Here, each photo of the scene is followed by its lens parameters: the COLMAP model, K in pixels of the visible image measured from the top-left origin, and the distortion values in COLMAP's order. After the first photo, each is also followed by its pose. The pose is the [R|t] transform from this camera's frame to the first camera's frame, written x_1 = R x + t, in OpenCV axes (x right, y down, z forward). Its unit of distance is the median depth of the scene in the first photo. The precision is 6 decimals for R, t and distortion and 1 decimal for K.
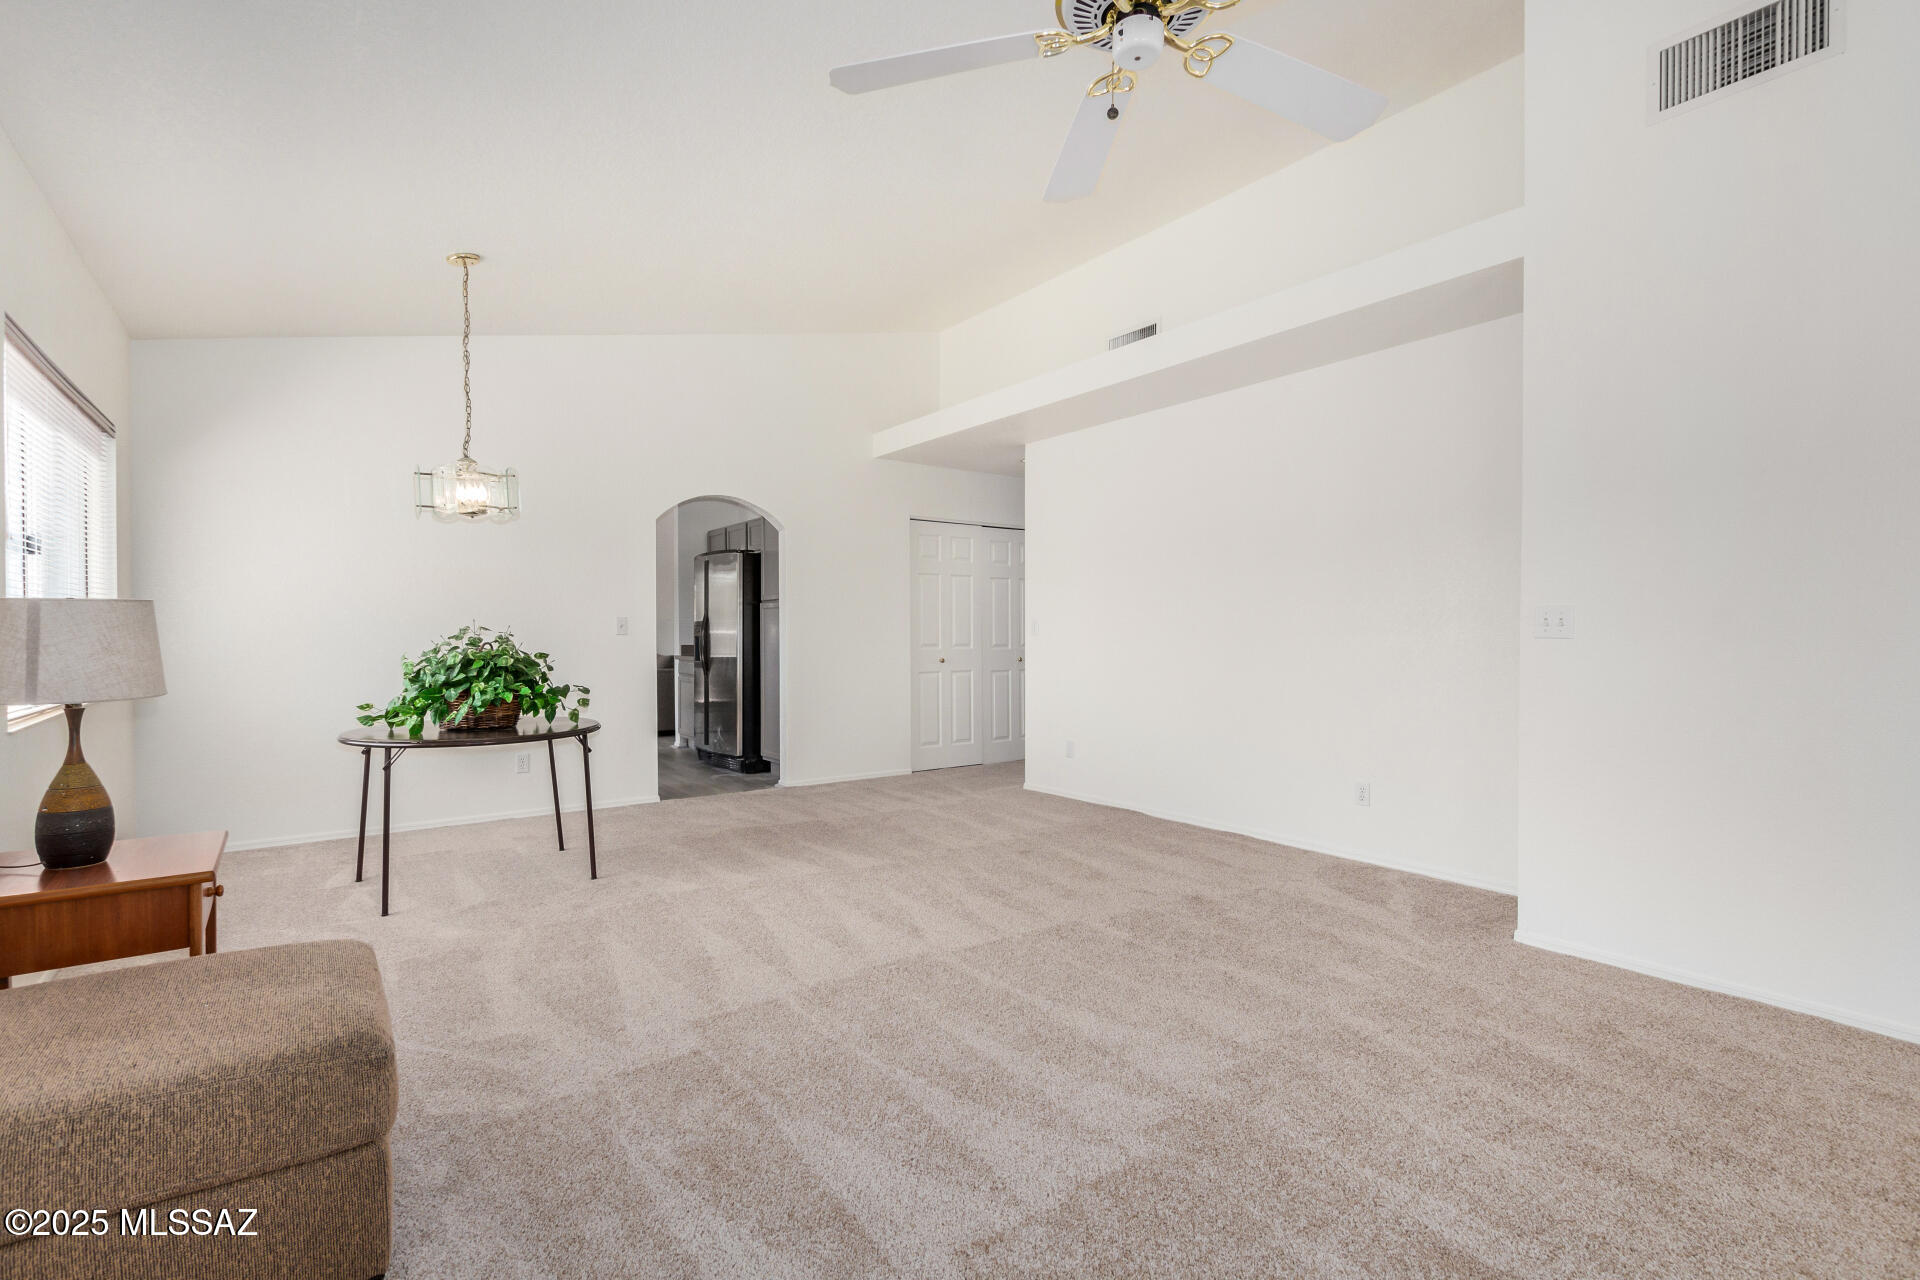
lens RADIAL K [[882.3, 0, 979.6], [0, 882.3, 638.4], [0, 0, 1]] dist [0.007959, -0.003523]
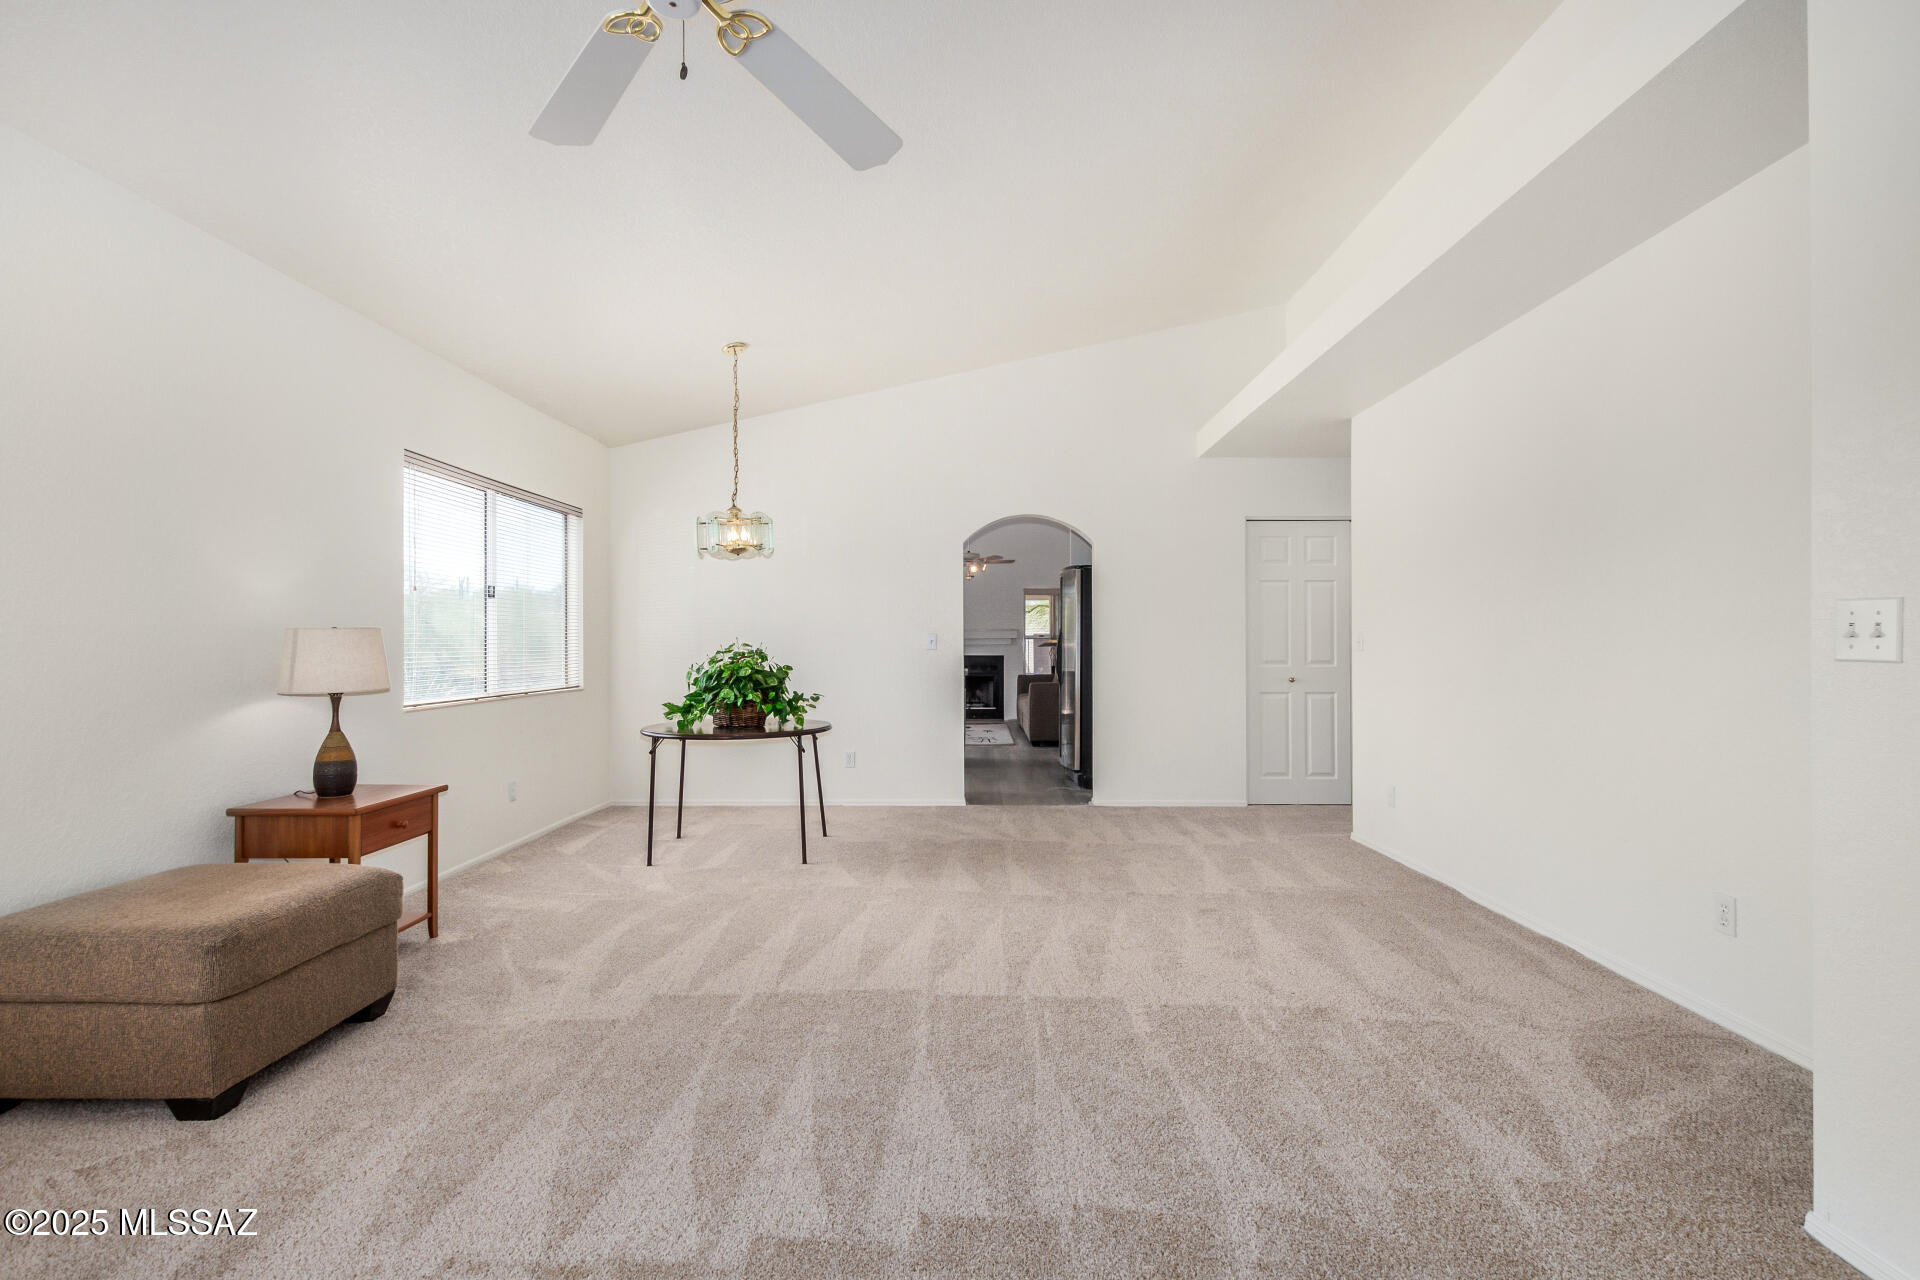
lens RADIAL K [[882.3, 0, 970.9], [0, 882.3, 636.3], [0, 0, 1]] dist [0.007959, -0.003523]
pose [[0.794749, -0.007519, -0.606891, 0.445781], [-0.003470, 0.999851, -0.016931, -0.003343], [0.606928, 0.015562, 0.794604, 0.226049]]
